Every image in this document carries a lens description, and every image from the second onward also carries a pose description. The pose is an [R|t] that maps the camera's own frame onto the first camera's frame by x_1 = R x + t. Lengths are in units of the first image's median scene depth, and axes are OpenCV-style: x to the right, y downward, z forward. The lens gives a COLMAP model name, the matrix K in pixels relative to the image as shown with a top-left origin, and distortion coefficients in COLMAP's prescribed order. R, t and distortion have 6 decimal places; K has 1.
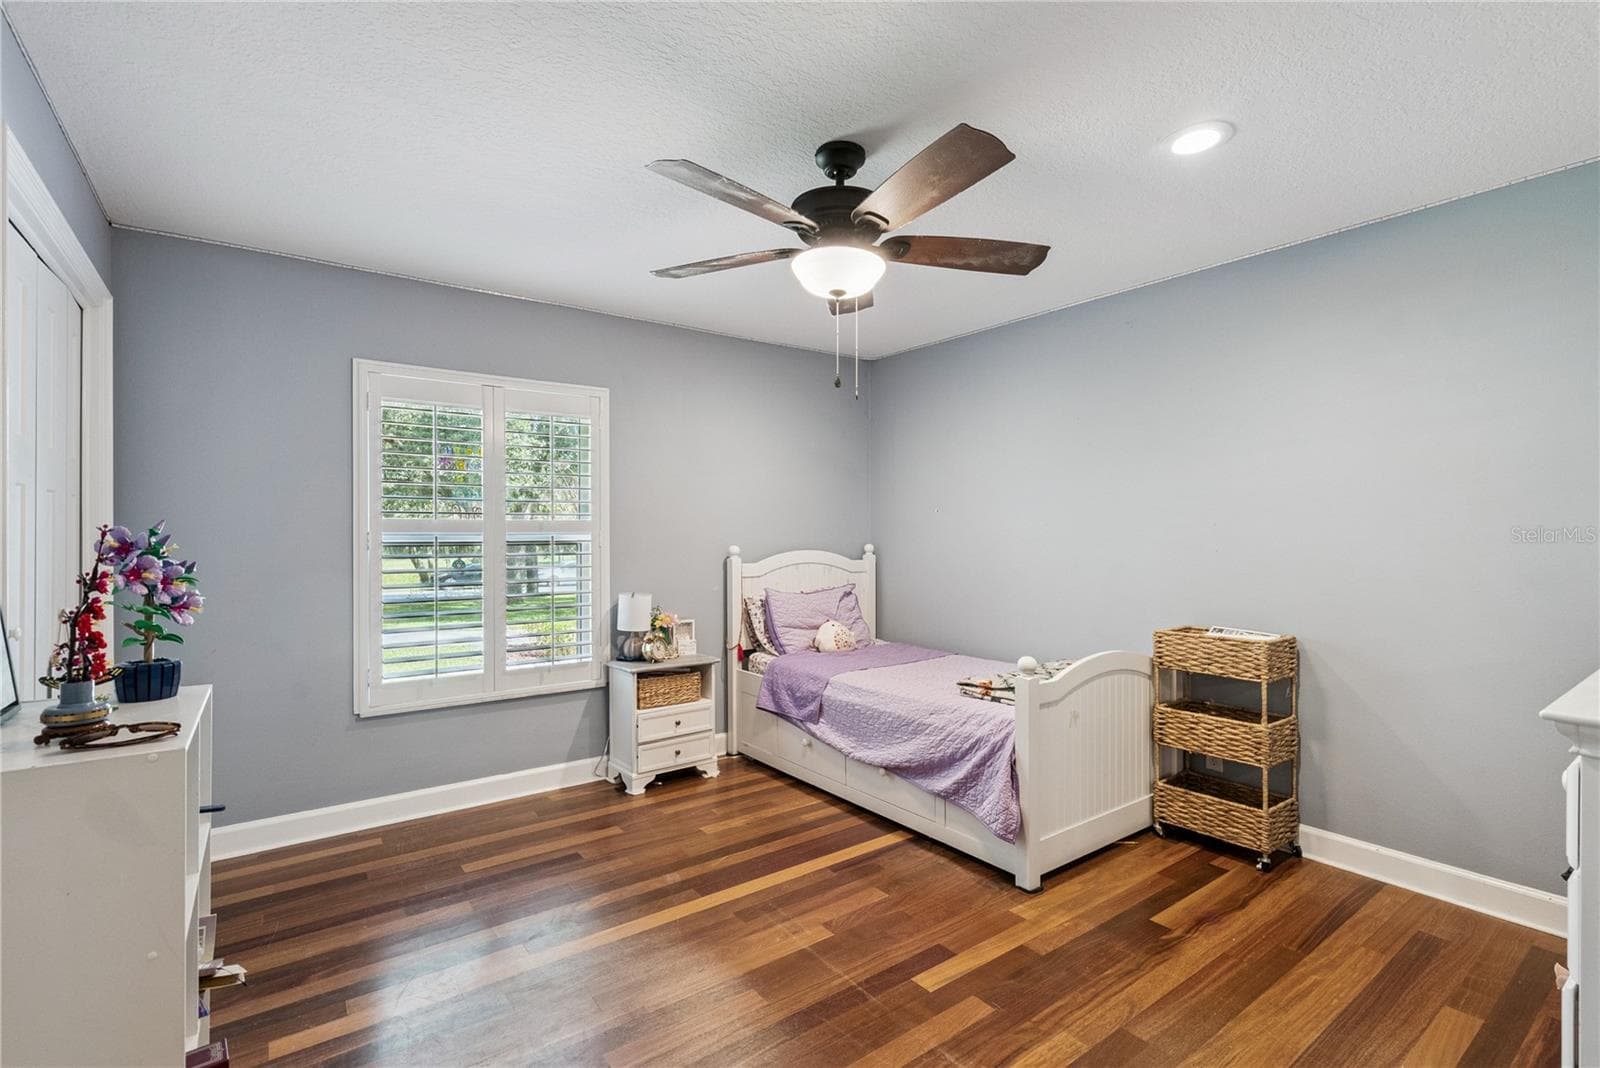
lens RADIAL K [[732.1, 0, 803.1], [0, 732.1, 533.6], [0, 0, 1]] dist [-0.010617, 0.000013]
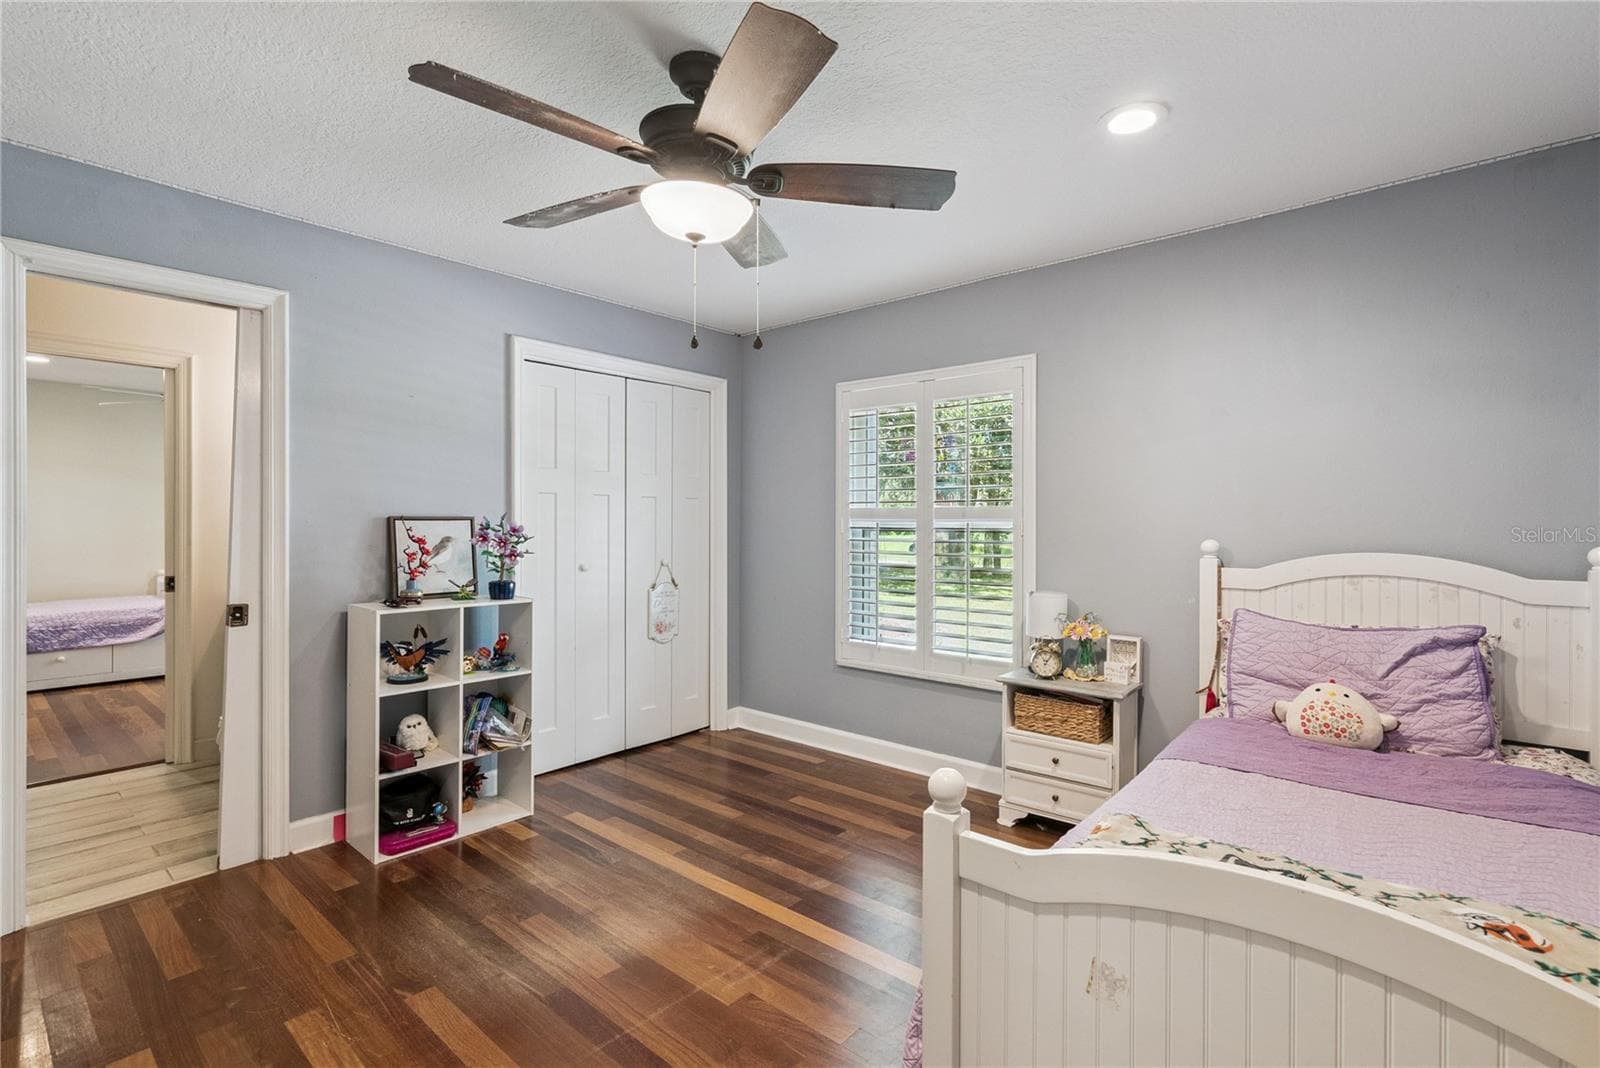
lens RADIAL K [[732.1, 0, 803.2], [0, 732.1, 522.0], [0, 0, 1]] dist [-0.010617, 0.000013]
pose [[0.229536, 0.003157, -0.973295, 0.585085], [-0.007321, 0.999972, 0.001517, 0.002148], [0.973273, 0.006778, 0.229552, 0.606893]]
